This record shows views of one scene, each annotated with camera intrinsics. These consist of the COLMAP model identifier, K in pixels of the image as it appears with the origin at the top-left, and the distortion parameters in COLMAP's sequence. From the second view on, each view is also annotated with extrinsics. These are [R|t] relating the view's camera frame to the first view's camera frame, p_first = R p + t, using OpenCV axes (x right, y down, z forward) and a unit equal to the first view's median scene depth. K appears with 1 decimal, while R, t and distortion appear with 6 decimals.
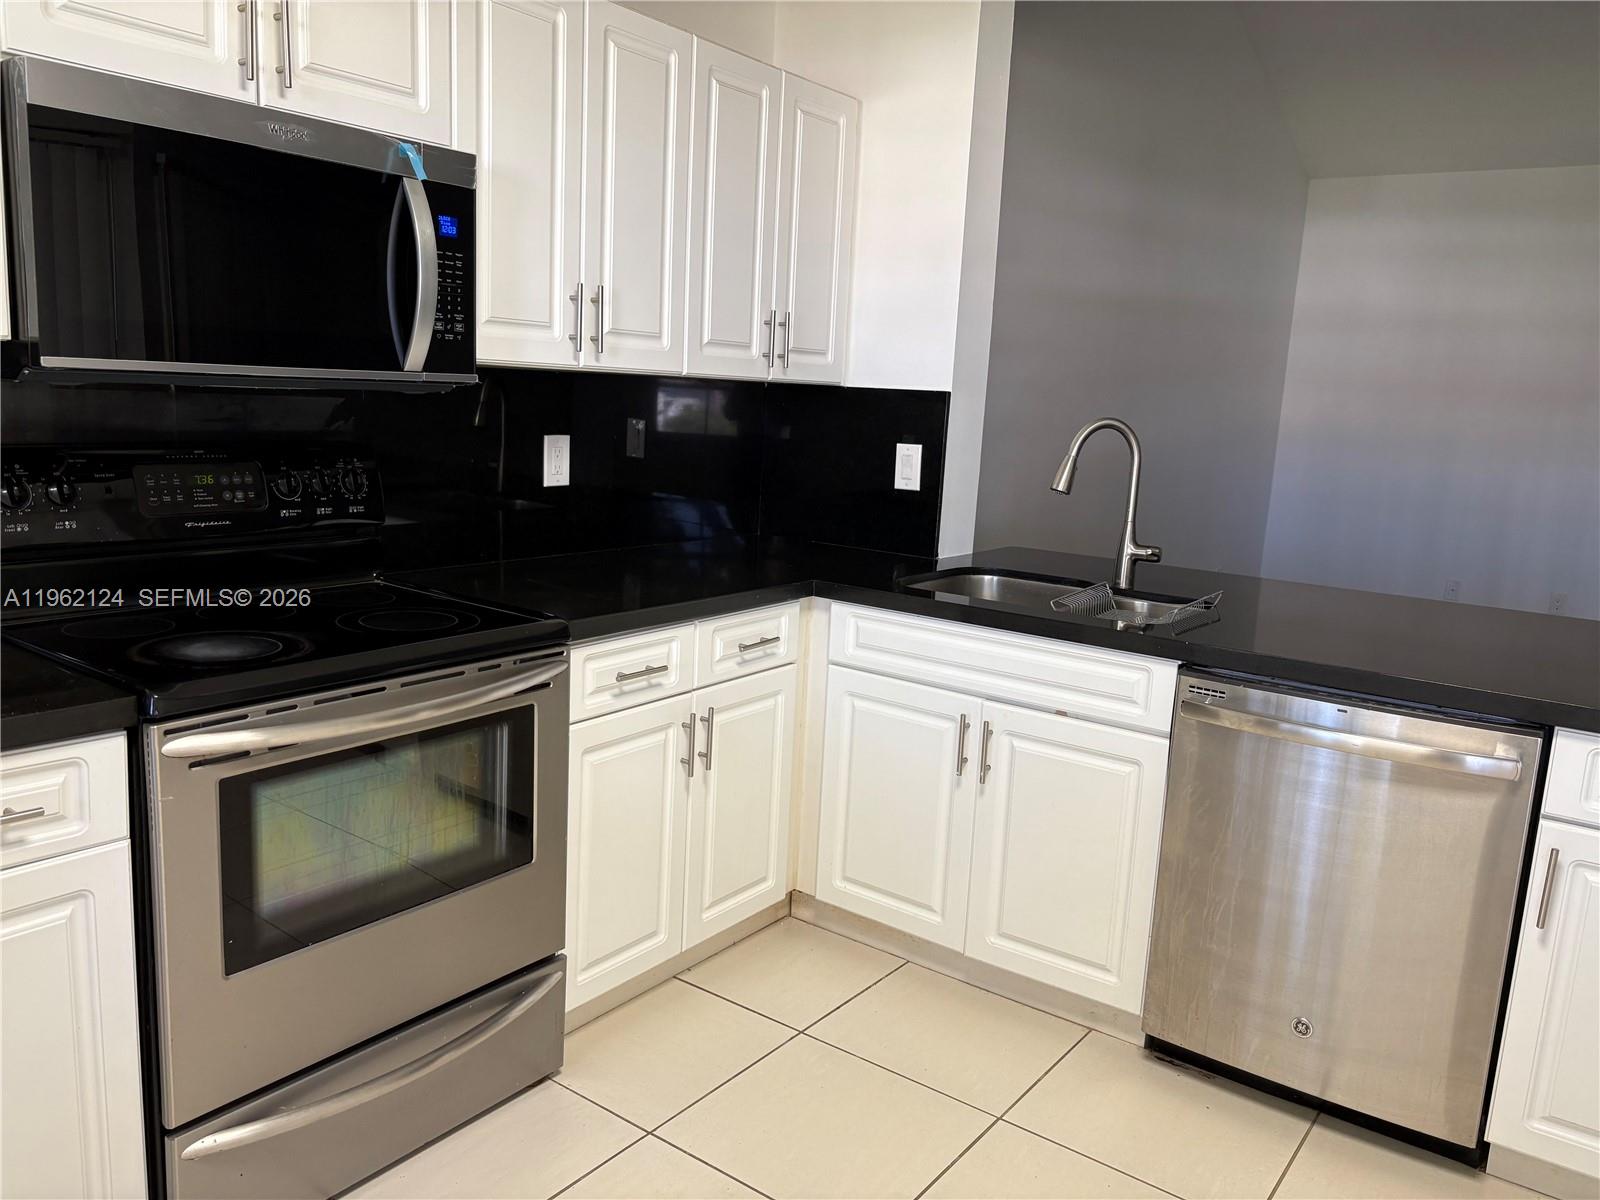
lens RADIAL K [[1210.3, 0, 795.7], [0, 1210.3, 597.3], [0, 0, 1]] dist [0.034398, -0.030356]
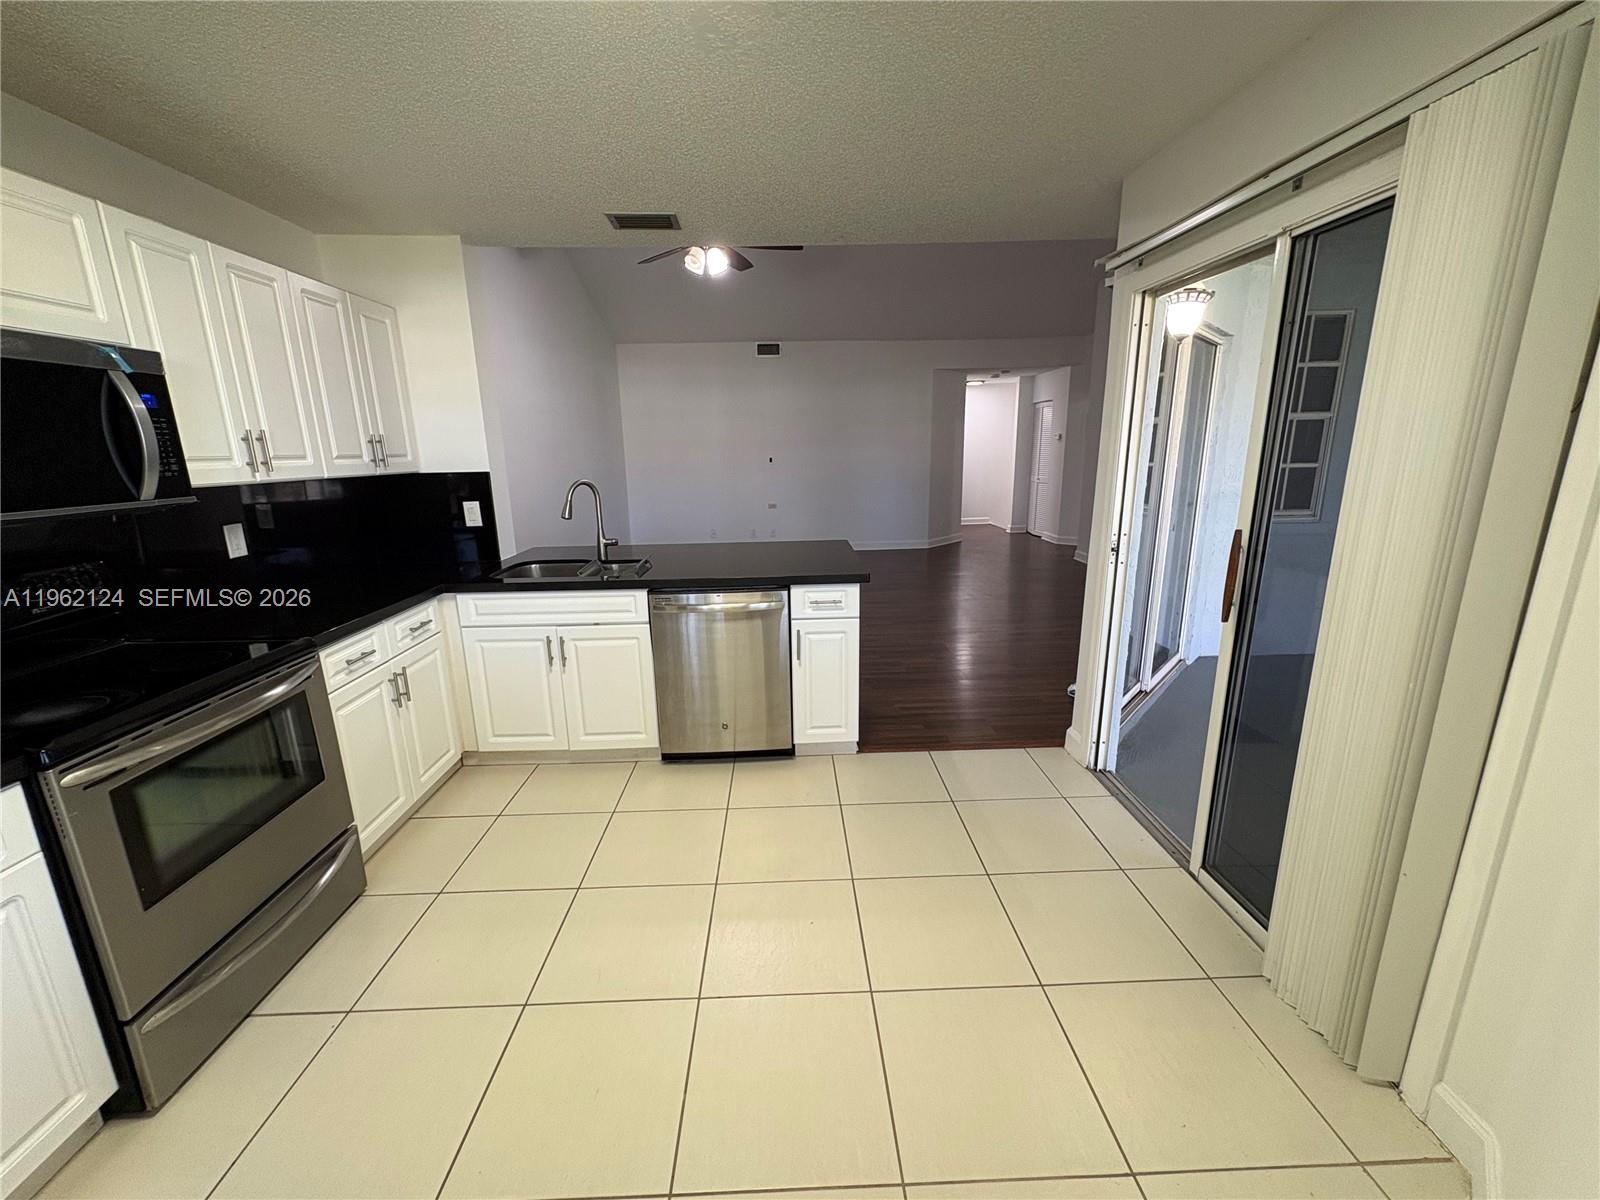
lens RADIAL K [[636.8, 0, 798.0], [0, 636.8, 595.7], [0, 0, 1]] dist [0.000693, 0.000150]
pose [[0.784770, -0.202692, 0.585707, -0.143514], [0.163258, 0.979242, 0.120137, -0.028513], [-0.597899, 0.001341, 0.801570, -0.093881]]
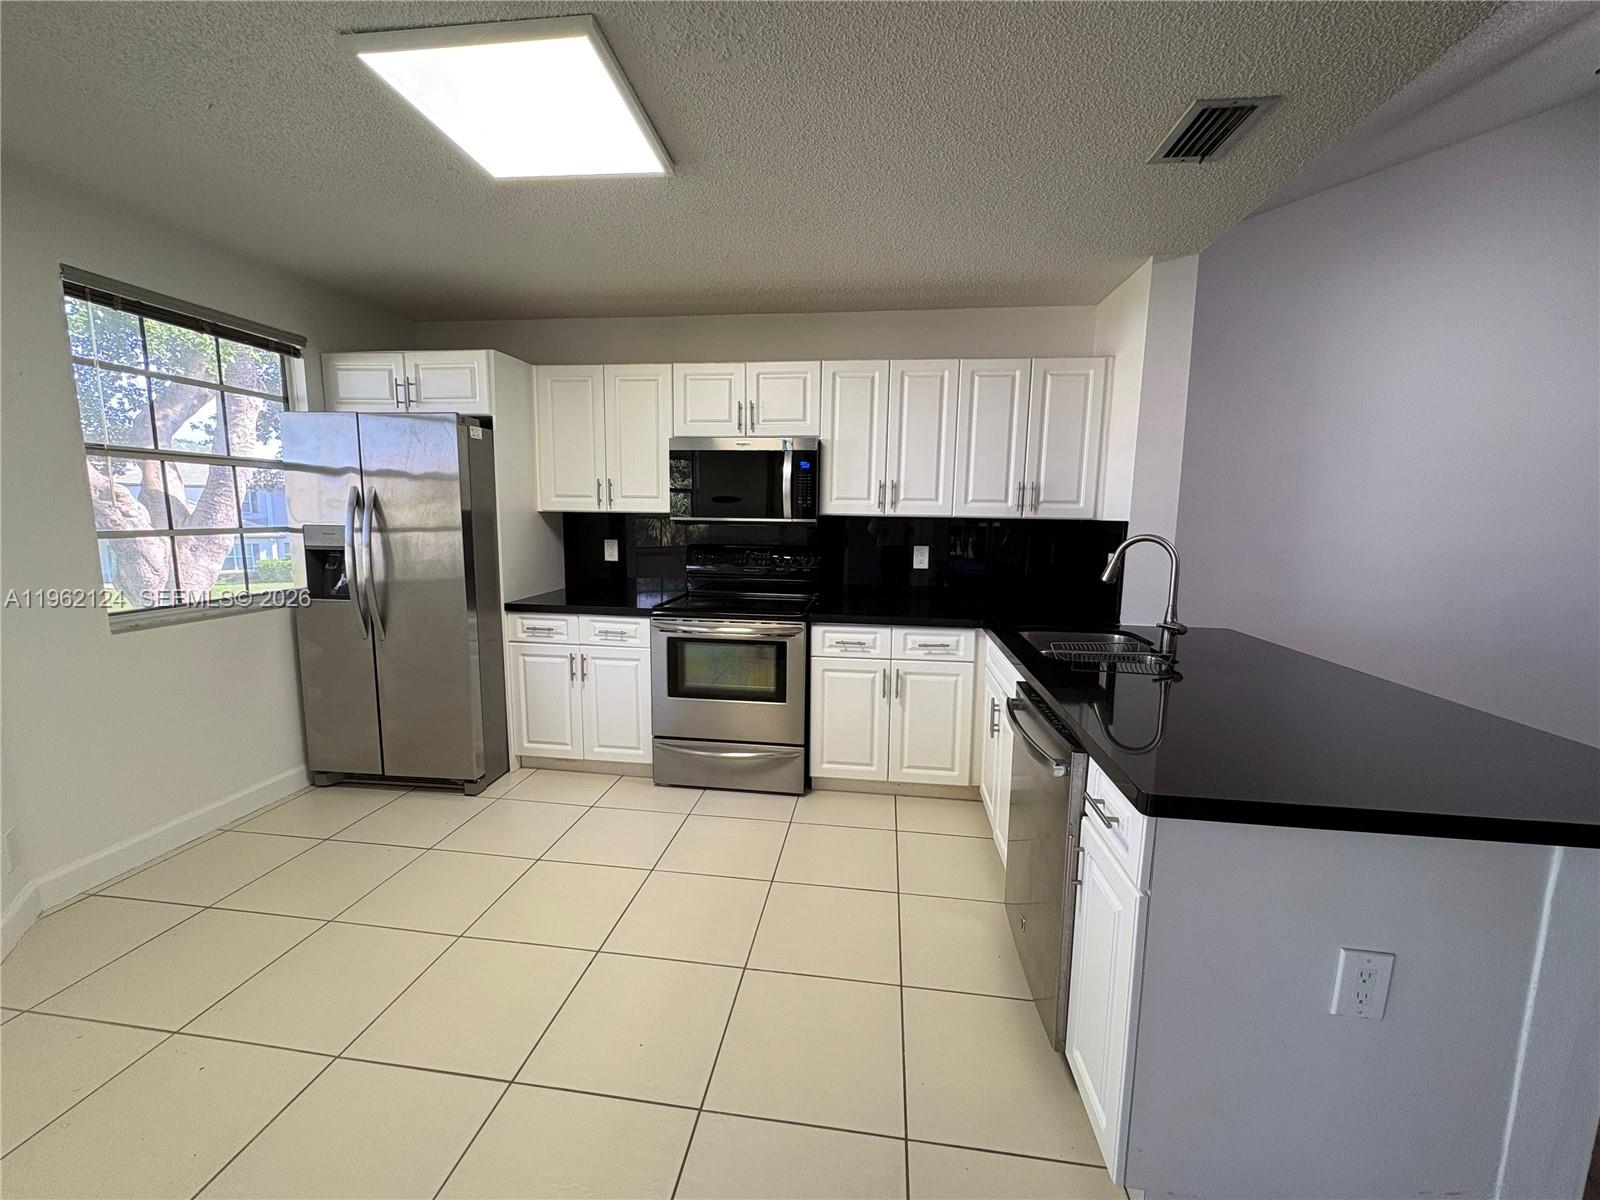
lens RADIAL K [[636.8, 0, 801.9], [0, 636.8, 598.0], [0, 0, 1]] dist [0.000693, 0.000150]
pose [[0.482093, 0.072036, -0.873154, 0.834231], [-0.143457, 0.989654, 0.002441, -0.011864], [0.864296, 0.124083, 0.487439, 0.289088]]
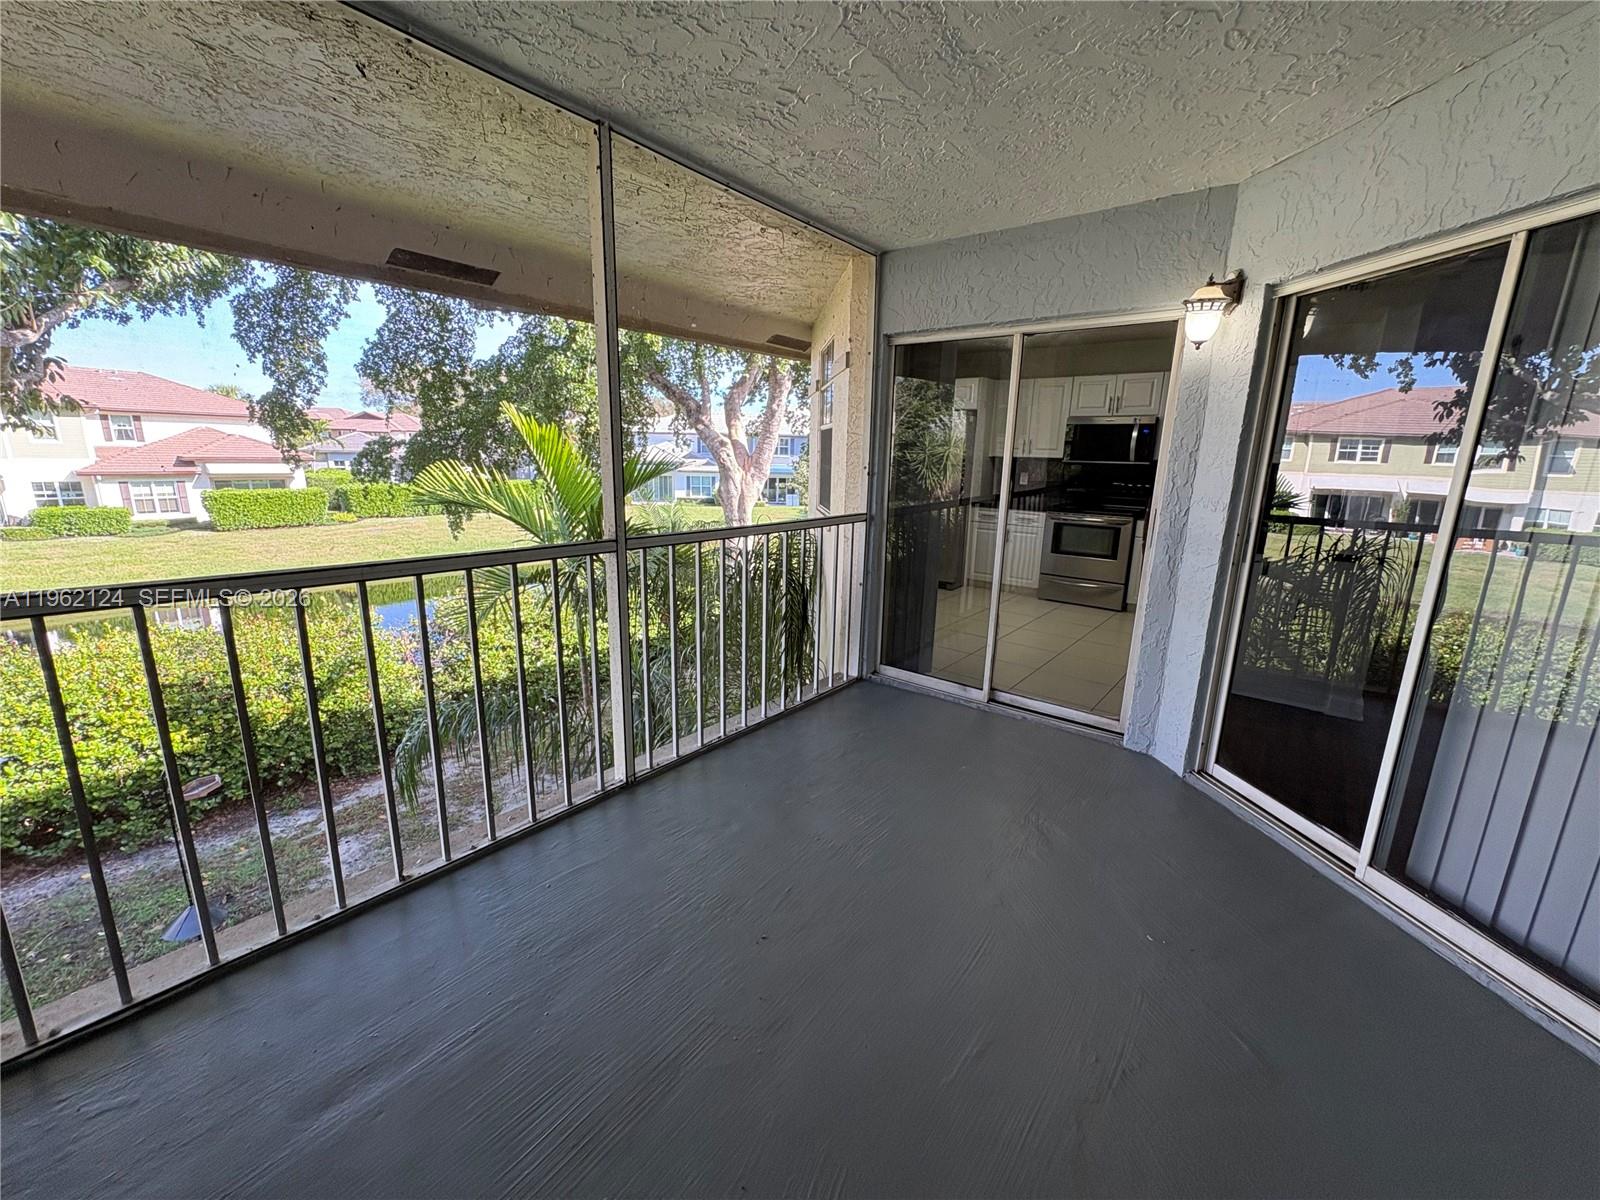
lens RADIAL K [[636.8, 0, 803.0], [0, 636.8, 599.8], [0, 0, 1]] dist [0.000693, 0.000150]
pose [[-0.034046, 0.179942, -0.983088, 2.061229], [-0.199196, 0.962700, 0.183109, 0.130171], [0.979368, 0.202061, 0.003067, -0.193507]]
